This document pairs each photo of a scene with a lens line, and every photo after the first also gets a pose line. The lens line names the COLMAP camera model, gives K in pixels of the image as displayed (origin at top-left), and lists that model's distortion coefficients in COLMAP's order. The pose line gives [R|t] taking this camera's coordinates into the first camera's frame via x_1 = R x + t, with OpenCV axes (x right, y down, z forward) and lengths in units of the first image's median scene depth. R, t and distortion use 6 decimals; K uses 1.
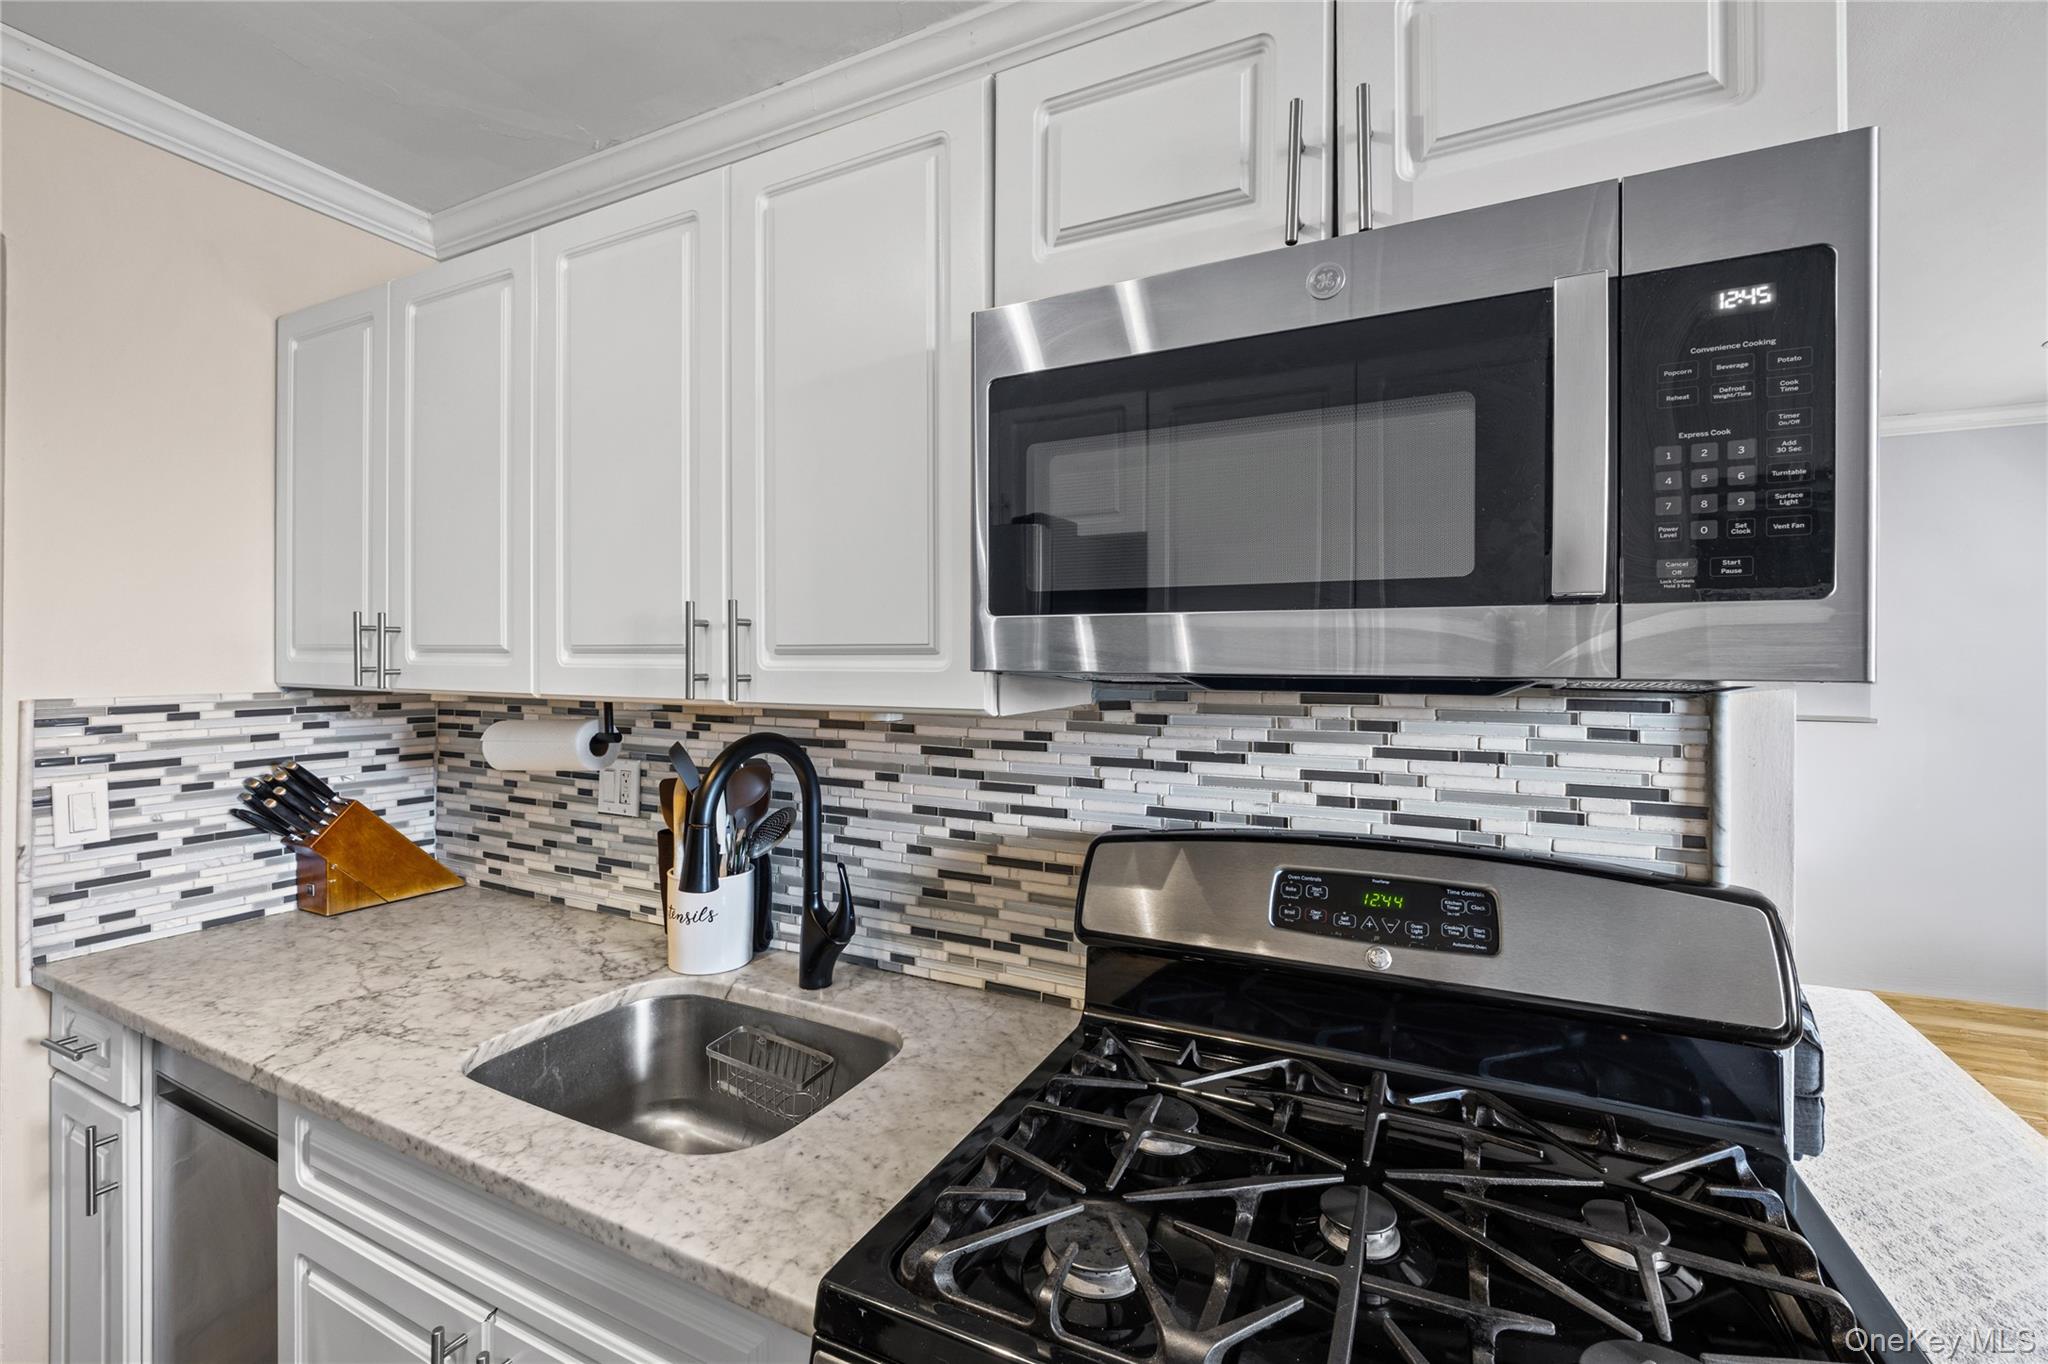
lens RADIAL K [[865.3, 0, 1020.9], [0, 865.3, 668.5], [0, 0, 1]] dist [-0.010325, 0.001340]
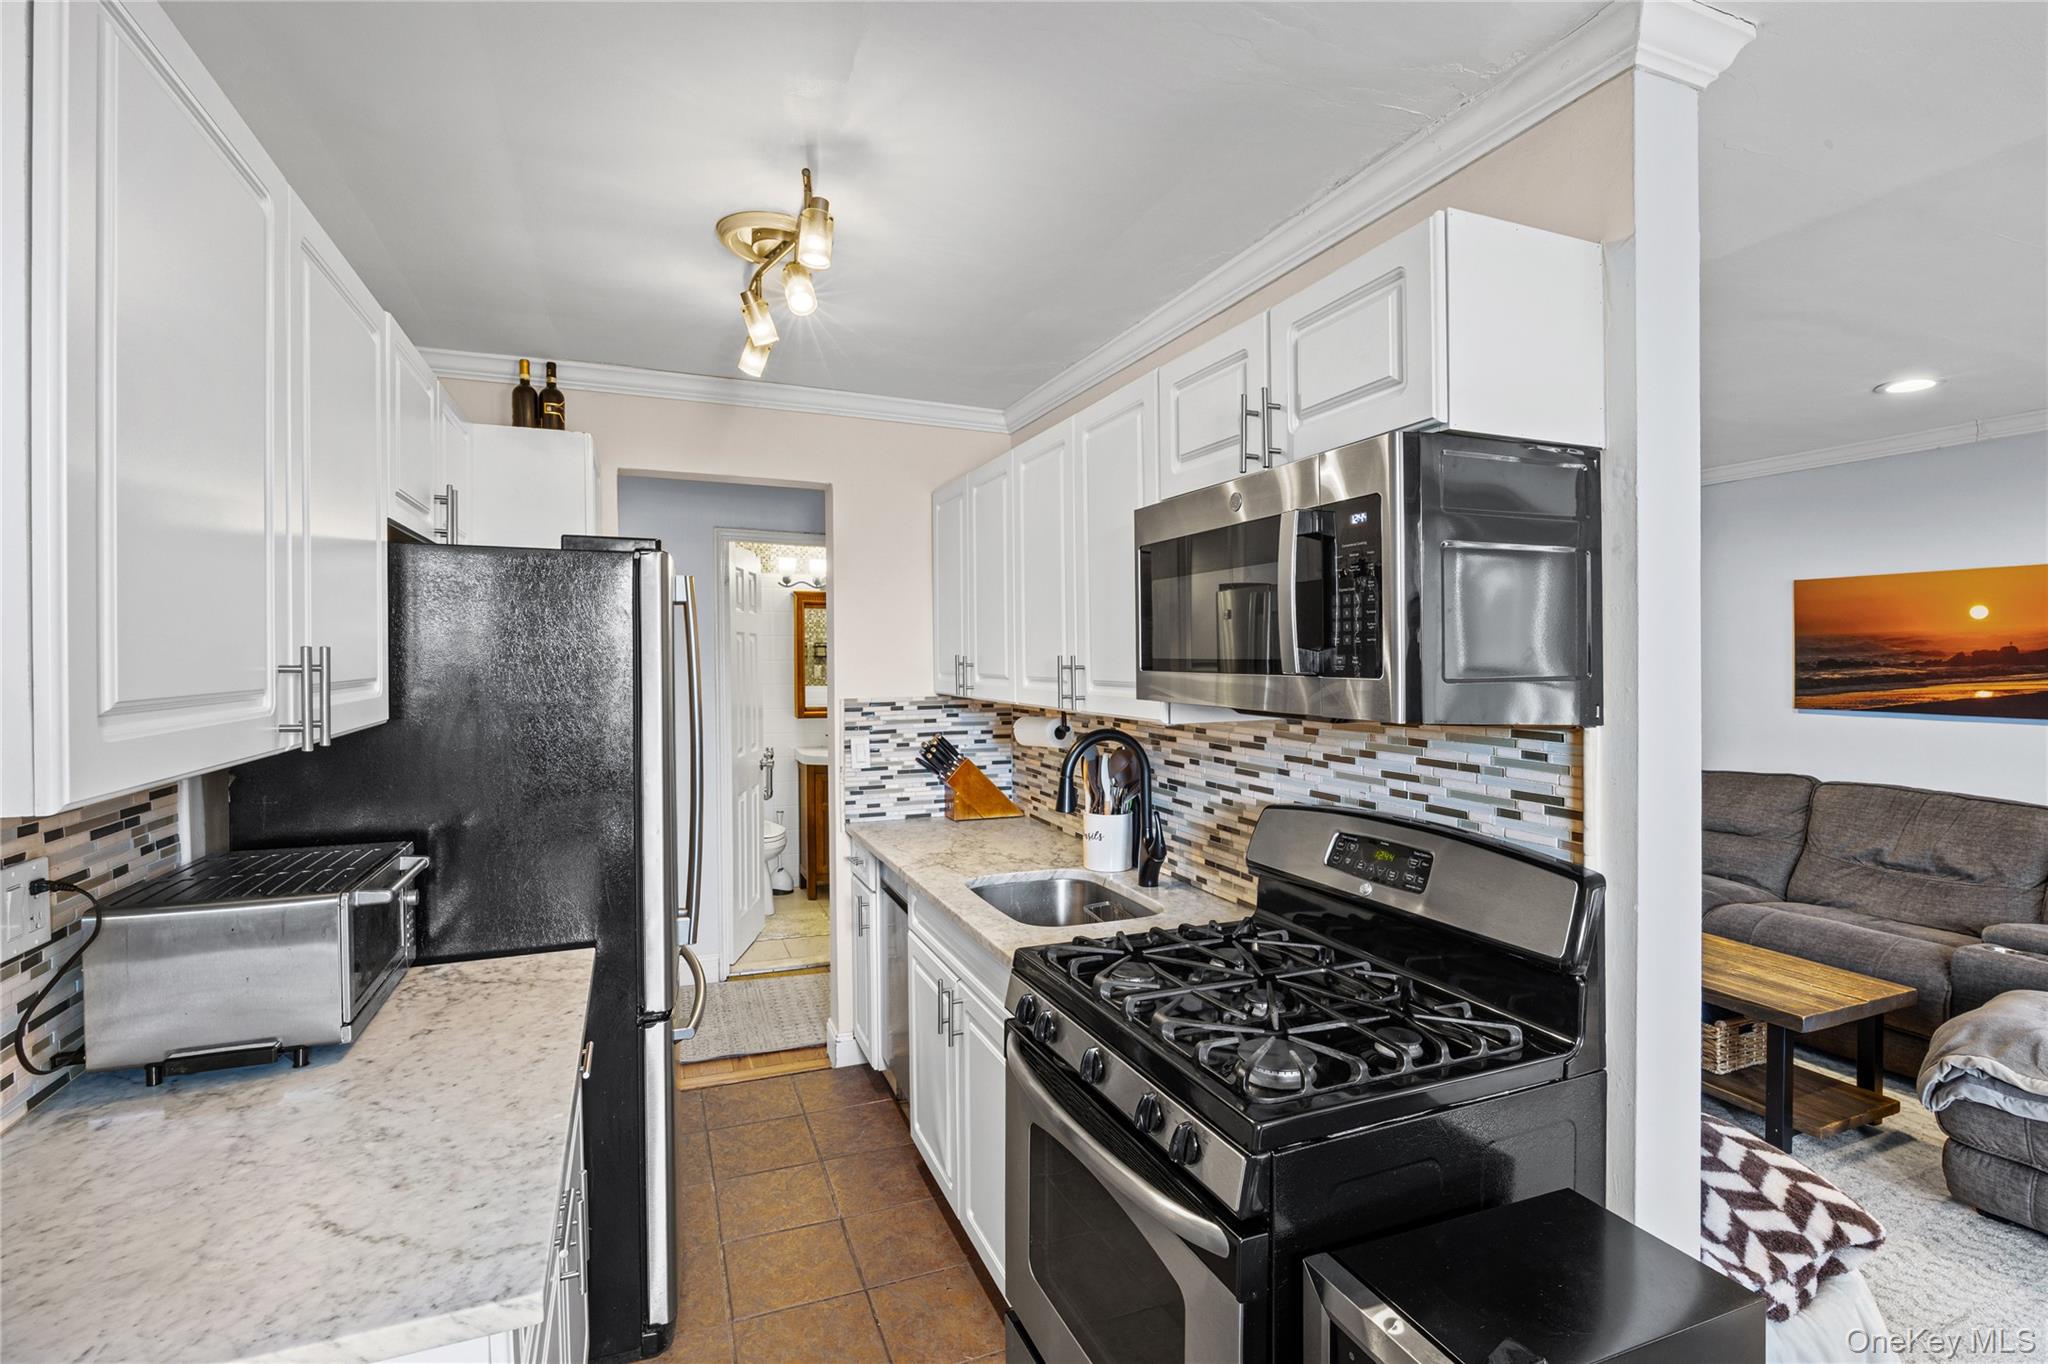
lens RADIAL K [[961.6, 0, 1029.3], [0, 961.6, 706.7], [0, 0, 1]] dist [-0.019364, 0.003358]
pose [[0.749708, 0.030235, -0.661078, 0.821961], [-0.002345, 0.999071, 0.043034, -0.050678], [0.661765, -0.030712, 0.749082, -0.520852]]
